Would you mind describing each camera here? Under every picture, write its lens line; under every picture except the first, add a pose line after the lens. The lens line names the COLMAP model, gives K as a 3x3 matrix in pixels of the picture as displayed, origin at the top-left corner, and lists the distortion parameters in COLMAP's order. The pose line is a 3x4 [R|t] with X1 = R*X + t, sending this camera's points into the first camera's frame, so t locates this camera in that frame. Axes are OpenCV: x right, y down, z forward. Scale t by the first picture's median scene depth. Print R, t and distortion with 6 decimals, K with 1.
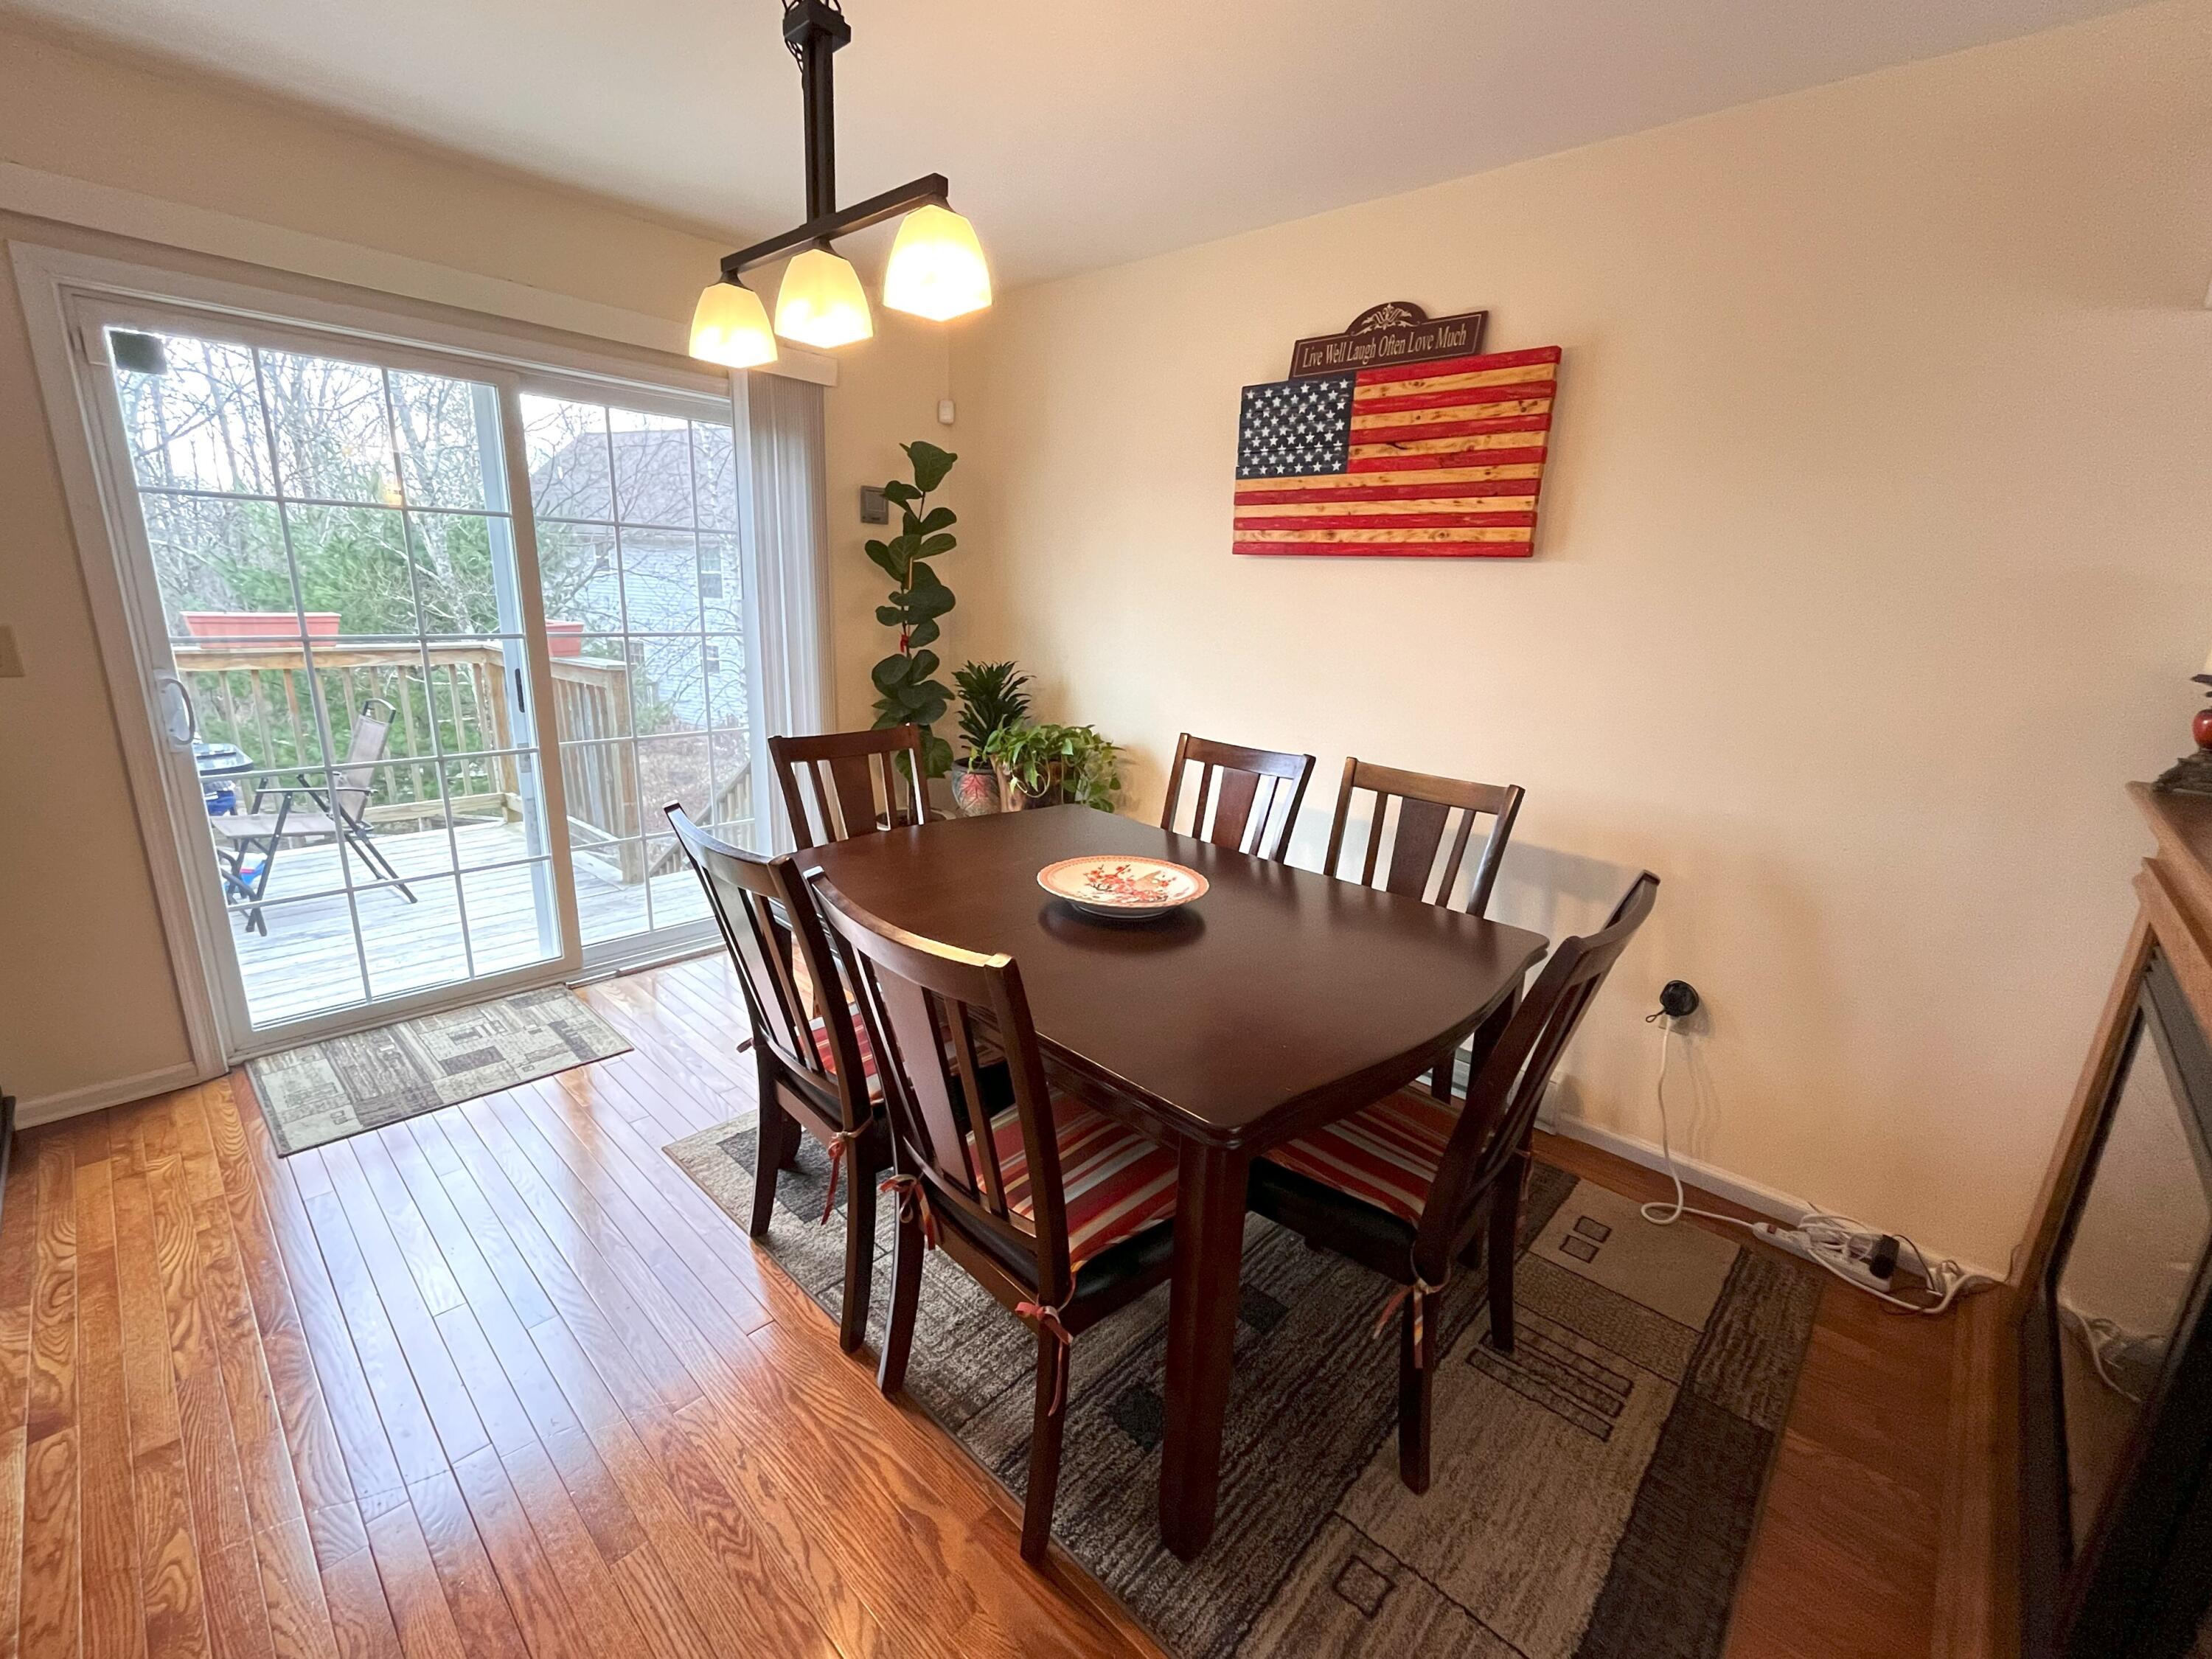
lens RADIAL K [[934.5, 0, 1110.5], [0, 934.5, 836.3], [0, 0, 1]] dist [-0.003822, -0.000388]
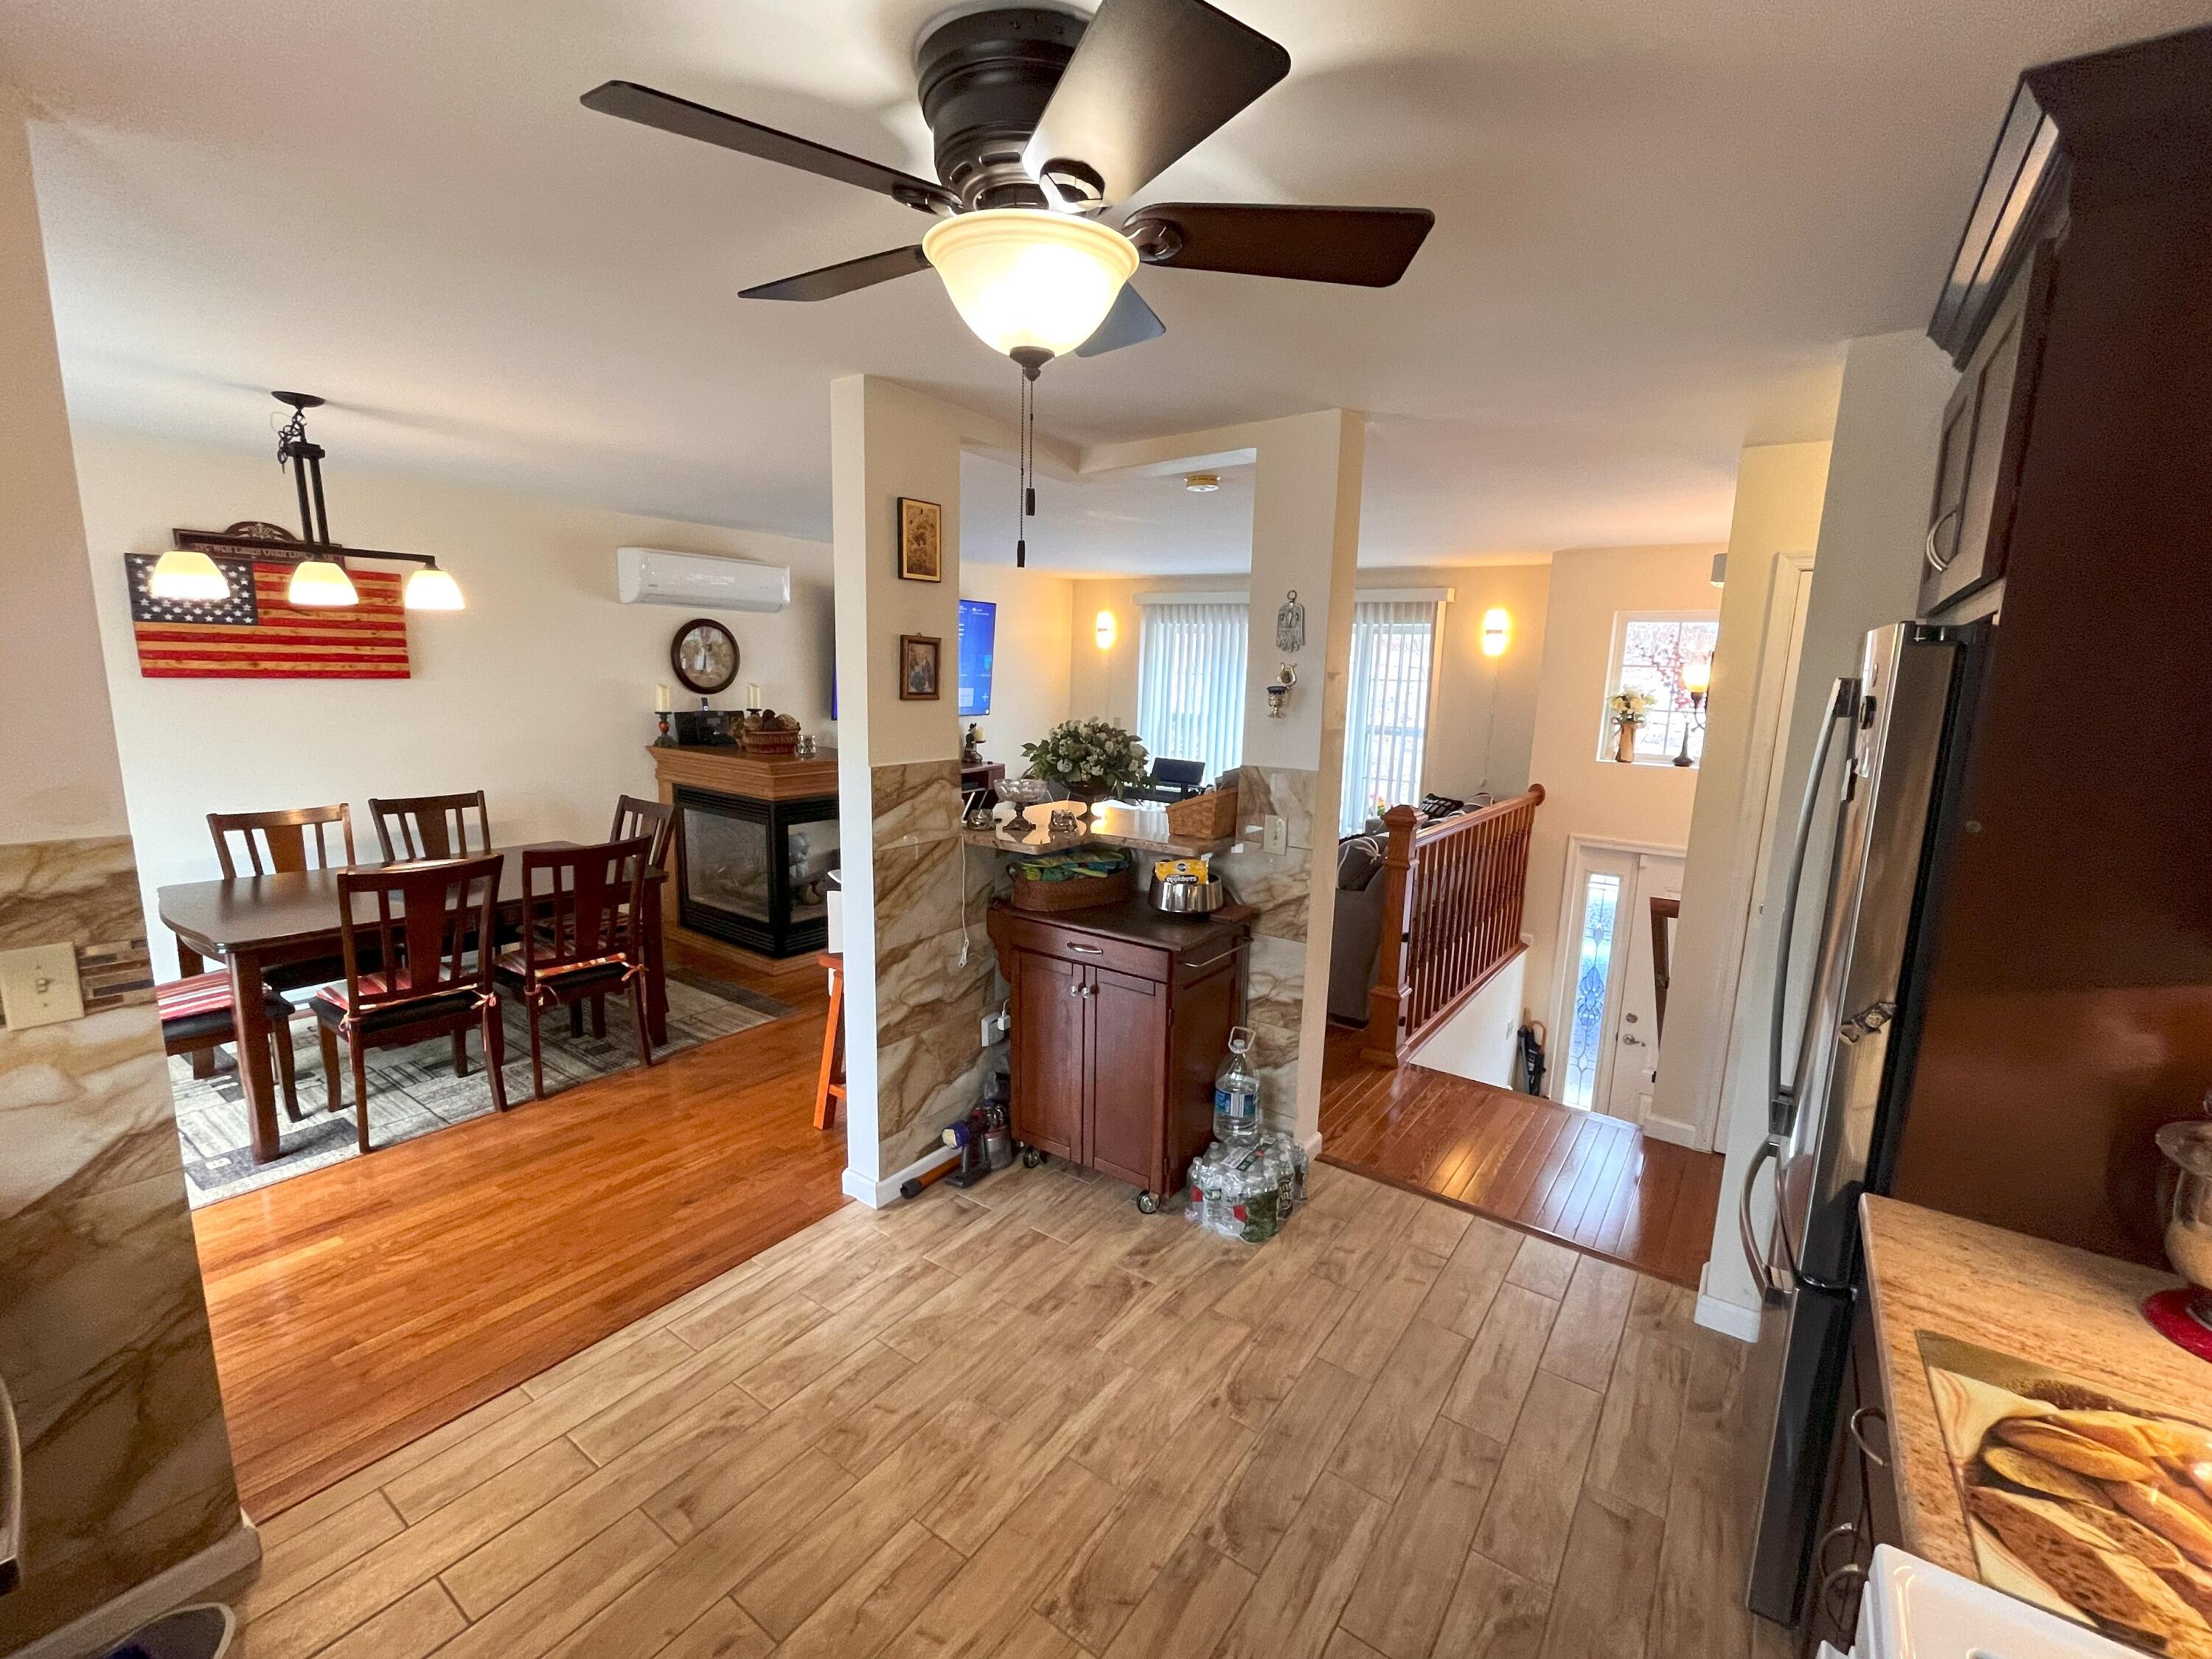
lens RADIAL K [[934.5, 0, 1110.5], [0, 934.5, 836.3], [0, 0, 1]] dist [-0.003822, -0.000388]
pose [[-0.124425, -0.225131, 0.966351, -1.519747], [0.219948, 0.943432, 0.248112, -0.141048], [-0.967544, 0.243418, -0.067870, -0.162753]]
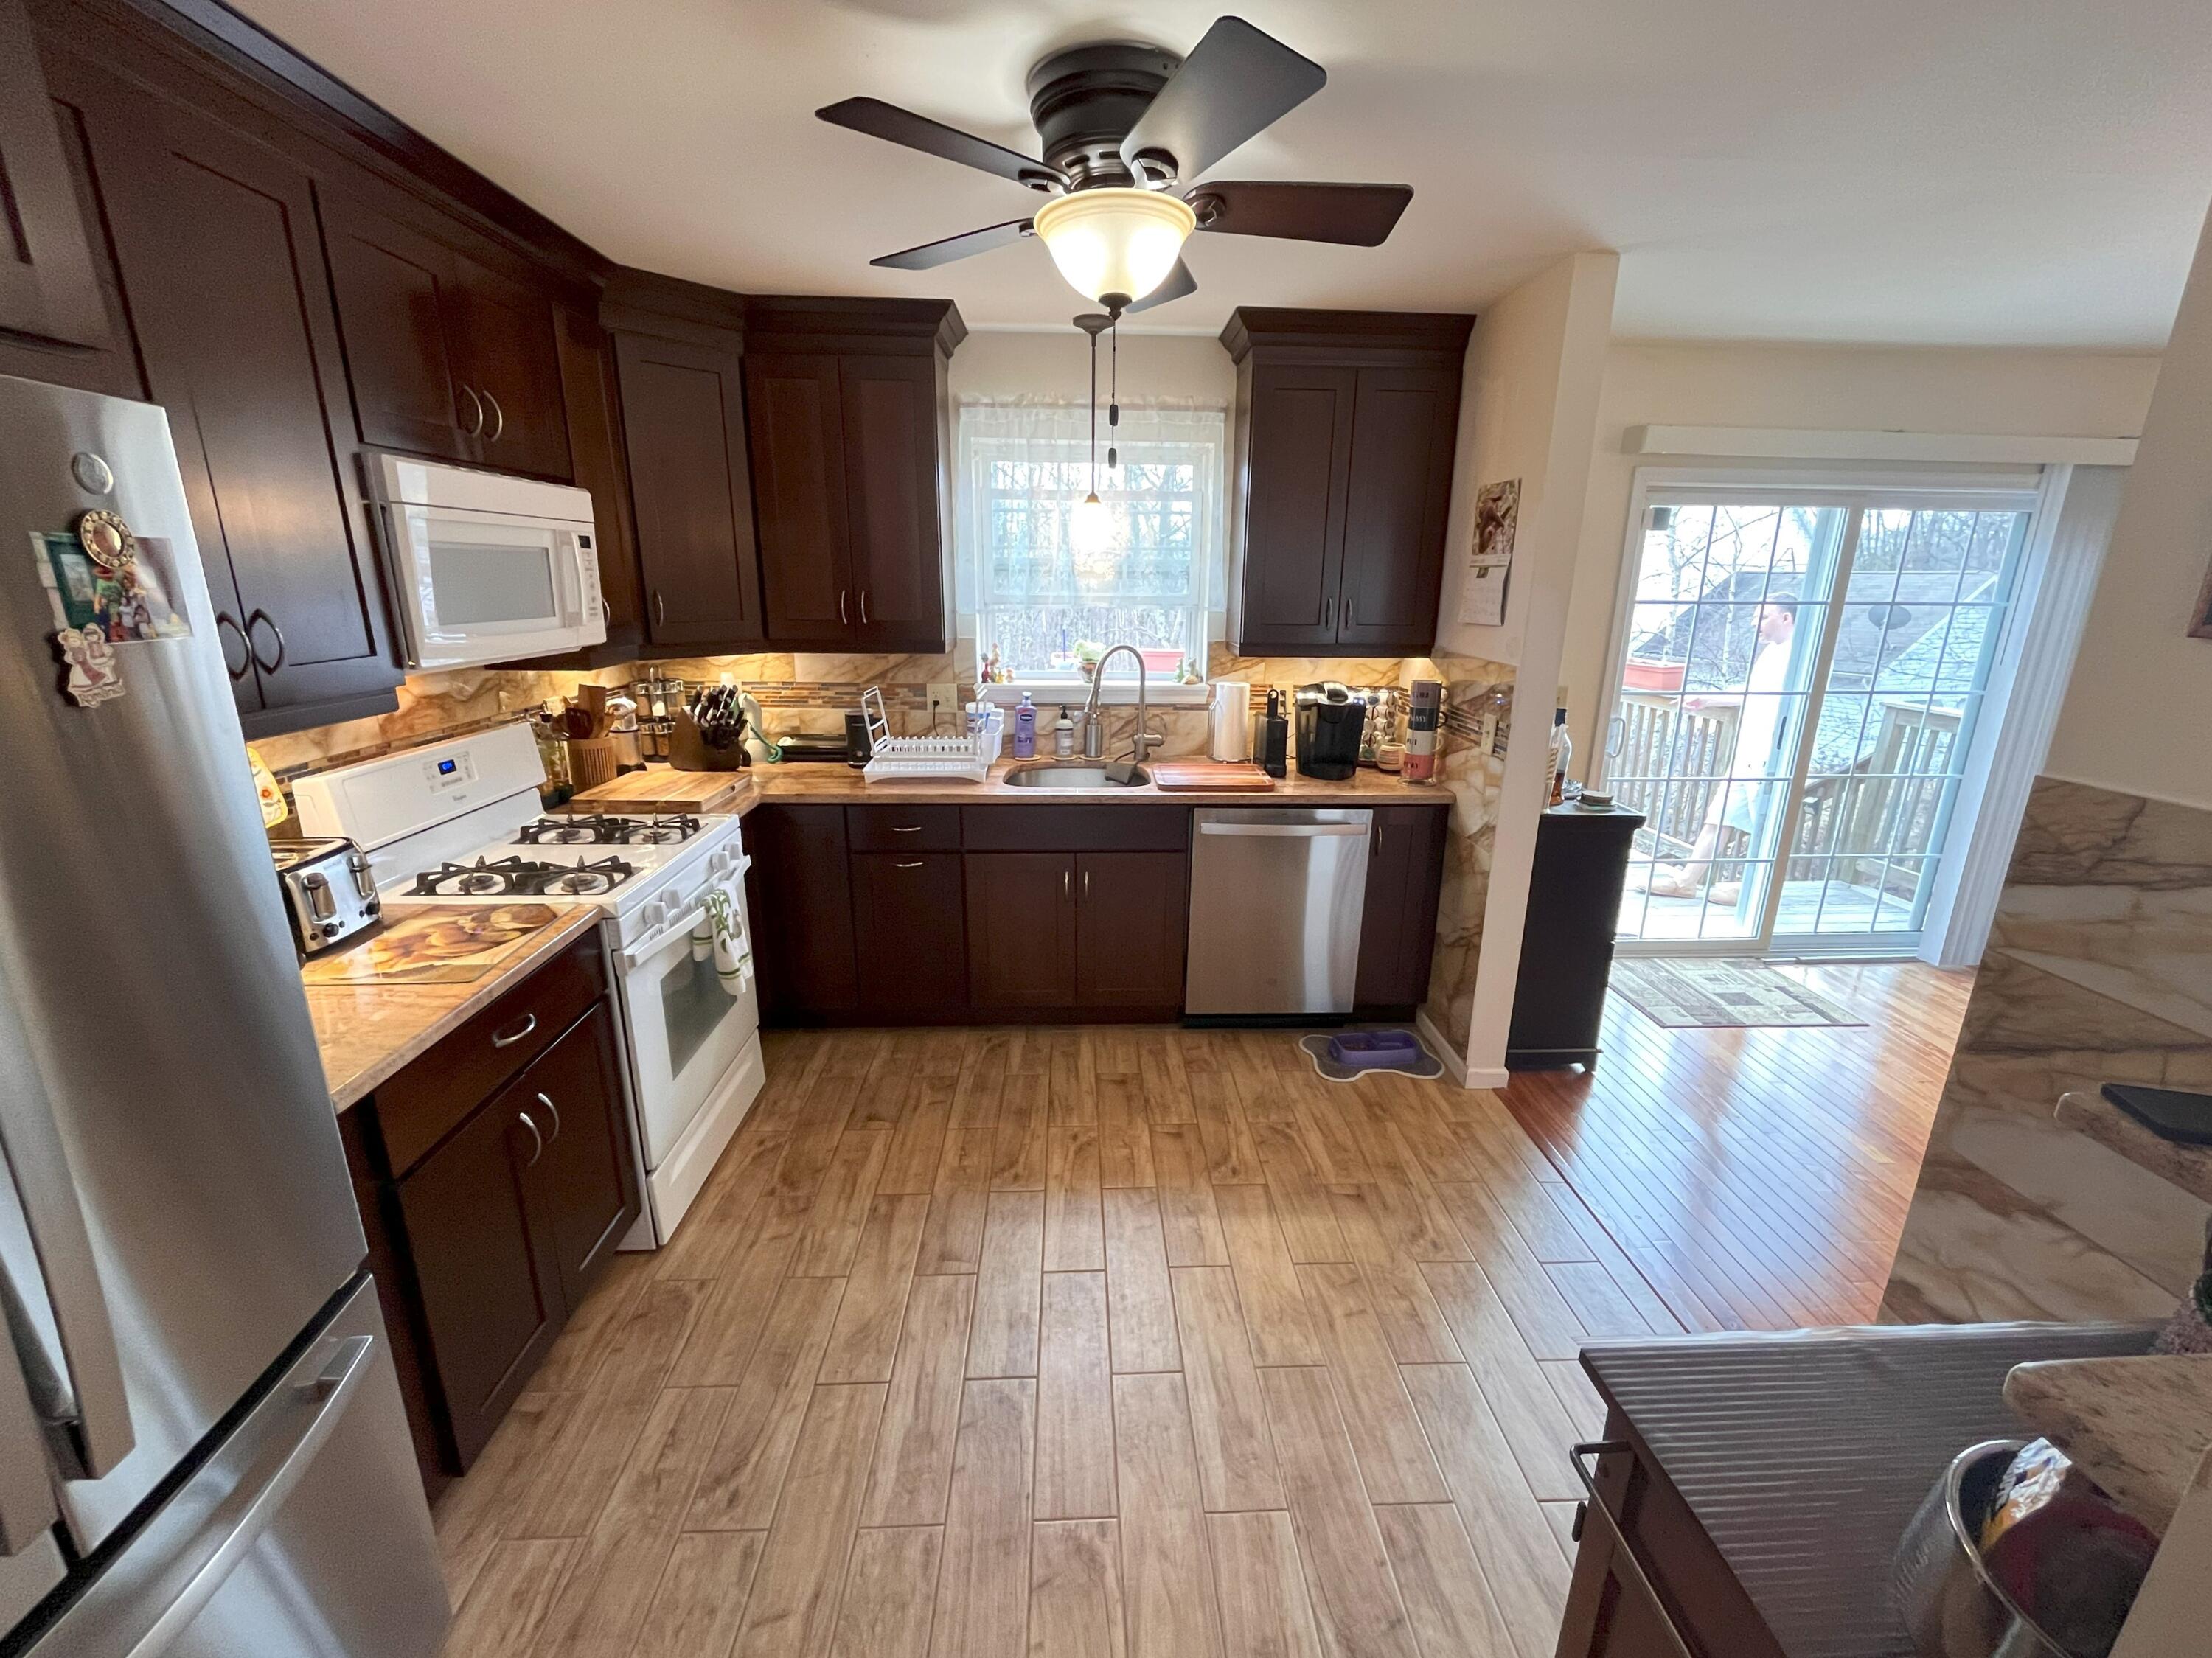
lens RADIAL K [[934.5, 0, 1110.5], [0, 934.5, 835.8], [0, 0, 1]] dist [-0.003822, -0.000388]
pose [[0.714898, 0.156521, -0.681485, -0.456751], [-0.158826, 0.985498, 0.059732, 0.068431], [0.680951, 0.065535, 0.729390, -0.684403]]
